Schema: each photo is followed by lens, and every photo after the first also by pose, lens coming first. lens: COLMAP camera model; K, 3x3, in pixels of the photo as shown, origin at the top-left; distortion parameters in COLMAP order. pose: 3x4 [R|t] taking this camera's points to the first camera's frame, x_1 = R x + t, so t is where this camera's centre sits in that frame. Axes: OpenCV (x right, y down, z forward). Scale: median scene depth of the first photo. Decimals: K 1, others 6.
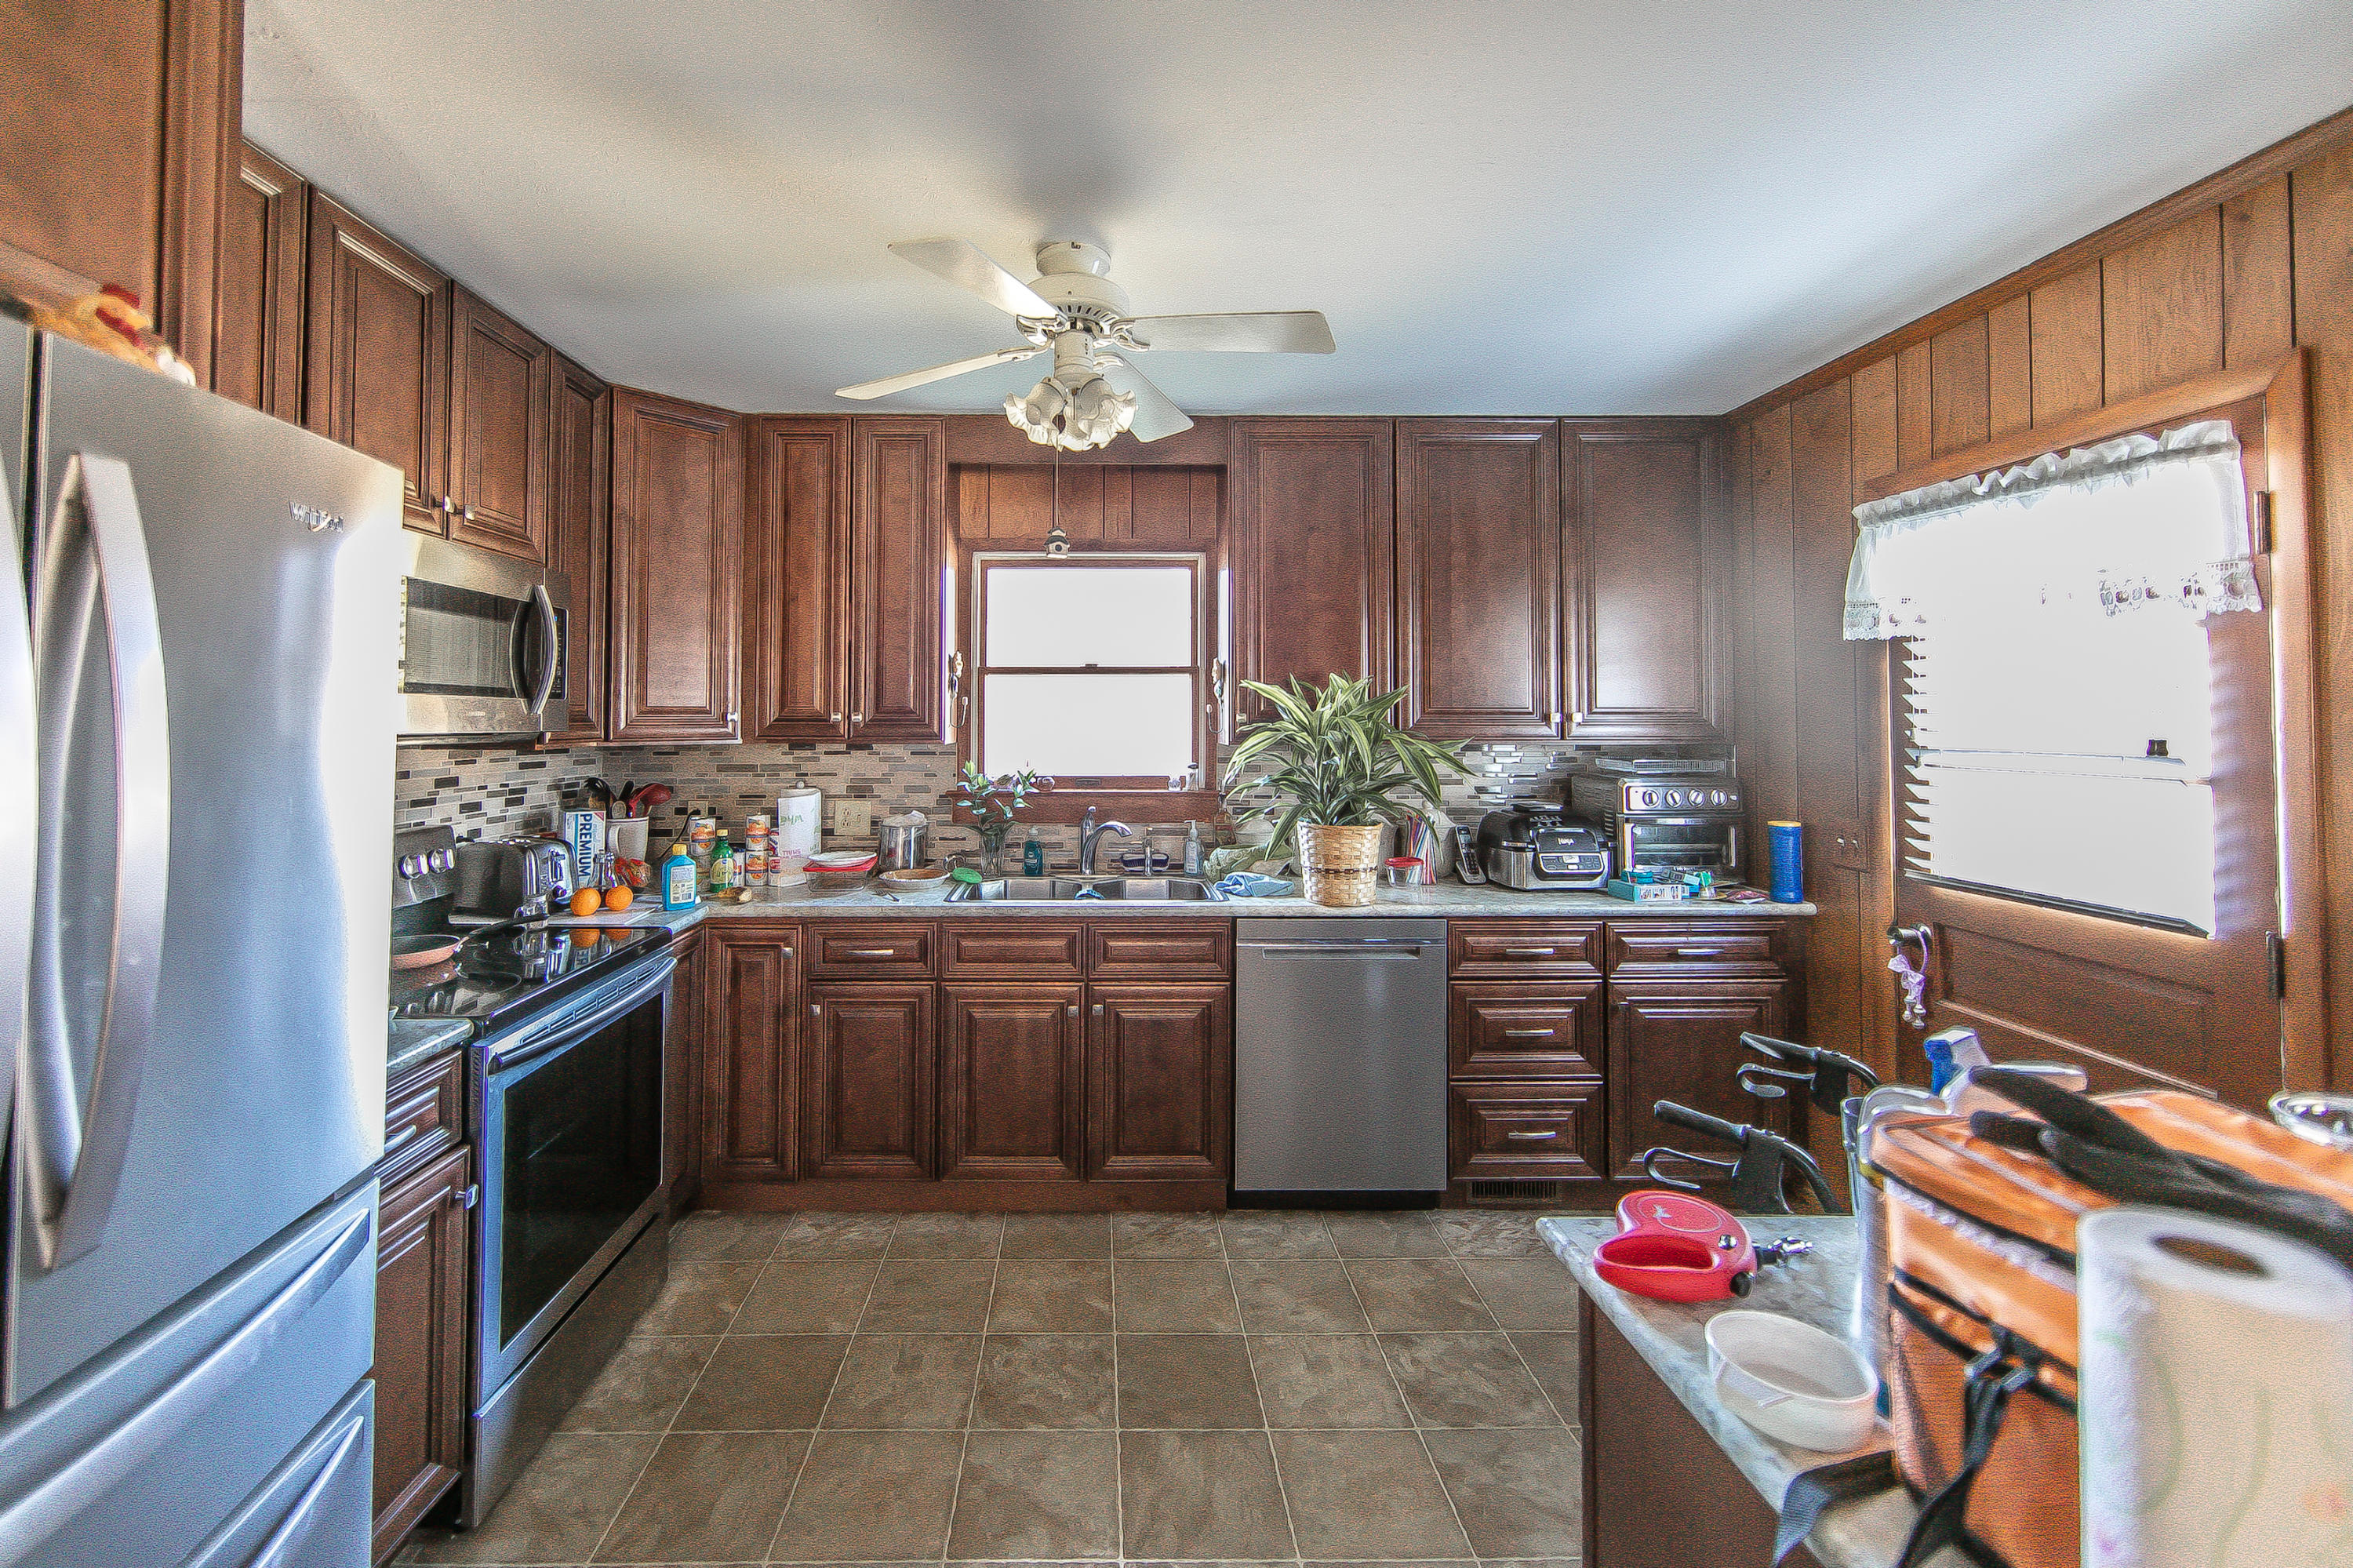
lens RADIAL K [[926.9, 0, 1164.5], [0, 926.9, 697.4], [0, 0, 1]] dist [-0.000945, -0.000548]
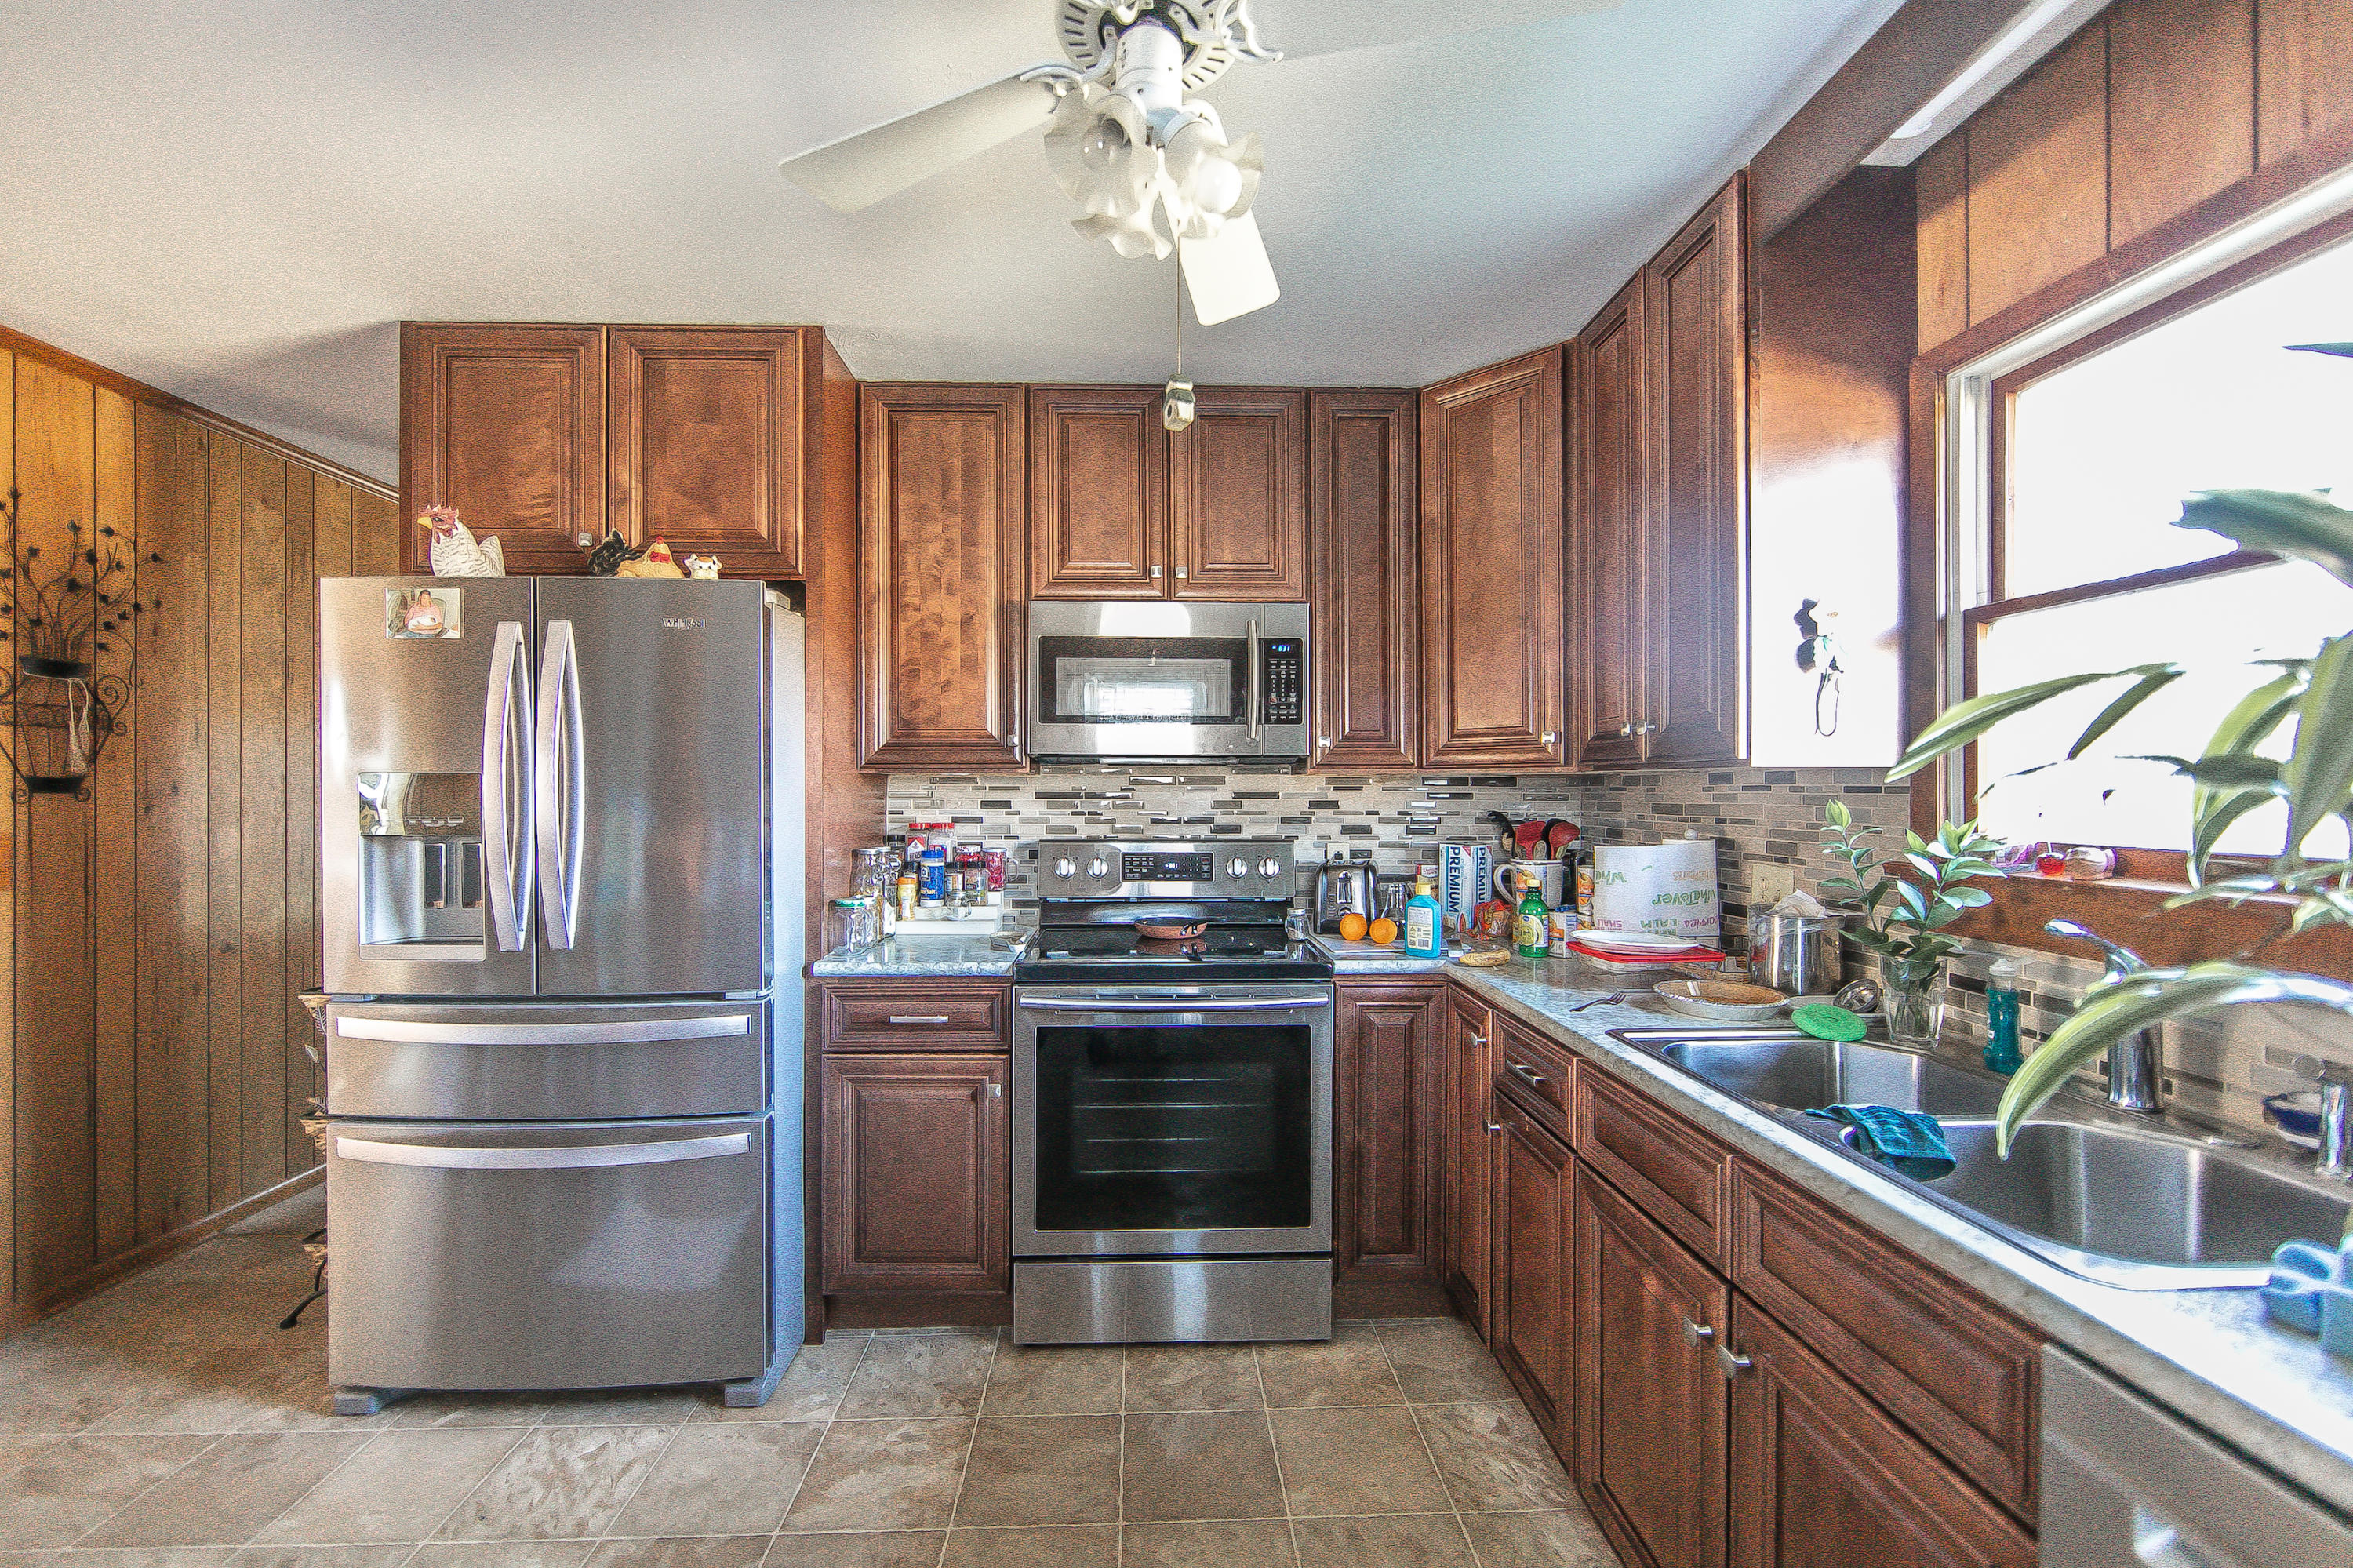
lens RADIAL K [[957.3, 0, 1176.5], [0, 957.3, 784.0], [0, 0, 1]] dist [-0.000254, -0.000151]
pose [[-0.007856, -0.010197, -0.999917, 0.378649], [0.023888, 0.999661, -0.010382, 0.067003], [0.999684, -0.023968, -0.007610, 0.751841]]
